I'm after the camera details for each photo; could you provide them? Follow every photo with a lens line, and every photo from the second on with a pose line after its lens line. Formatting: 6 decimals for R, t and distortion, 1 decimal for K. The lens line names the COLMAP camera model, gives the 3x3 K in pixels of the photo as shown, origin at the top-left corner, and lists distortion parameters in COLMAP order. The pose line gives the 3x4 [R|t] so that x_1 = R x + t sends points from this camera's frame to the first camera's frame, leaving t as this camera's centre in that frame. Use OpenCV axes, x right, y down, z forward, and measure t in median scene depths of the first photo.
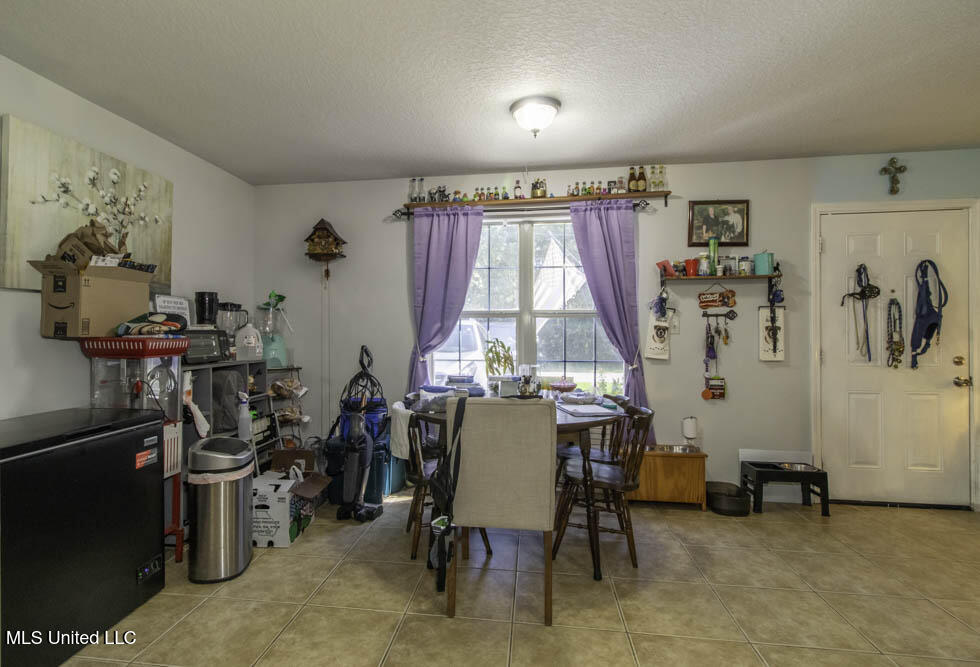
lens RADIAL K [[496.7, 0, 448.6], [0, 496.7, 329.8], [0, 0, 1]] dist [0.001009, -0.000070]
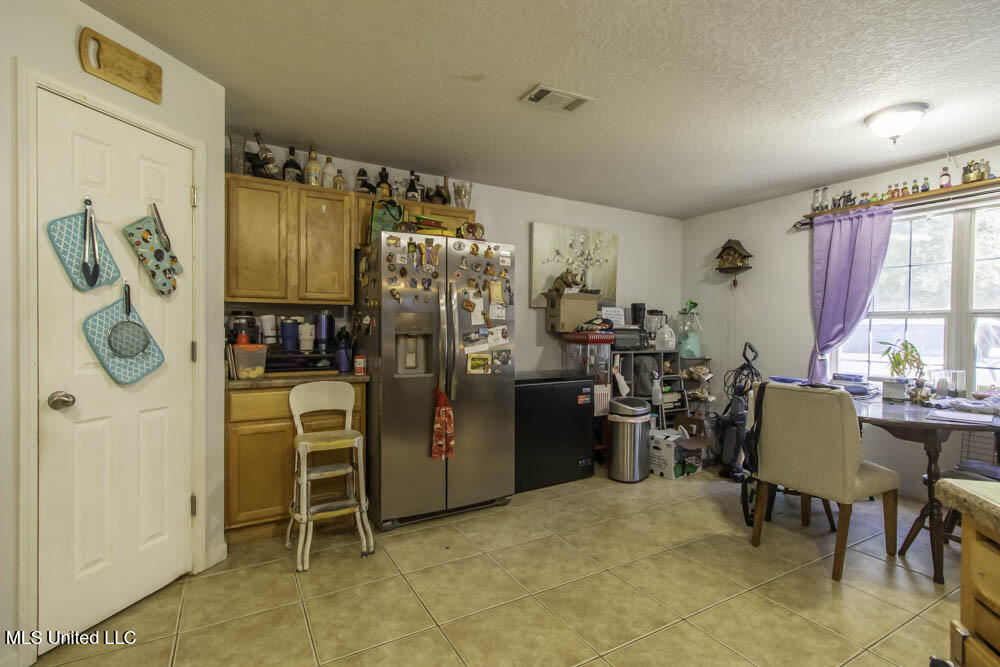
lens RADIAL K [[463.1, 0, 500.0], [0, 463.1, 333.5], [0, 0, 1]] dist [0.000077, -0.000011]
pose [[0.626693, 0.016398, -0.779094, 0.351636], [-0.008024, 0.999861, 0.014591, -0.002146], [0.779225, -0.002893, 0.626738, -0.202188]]
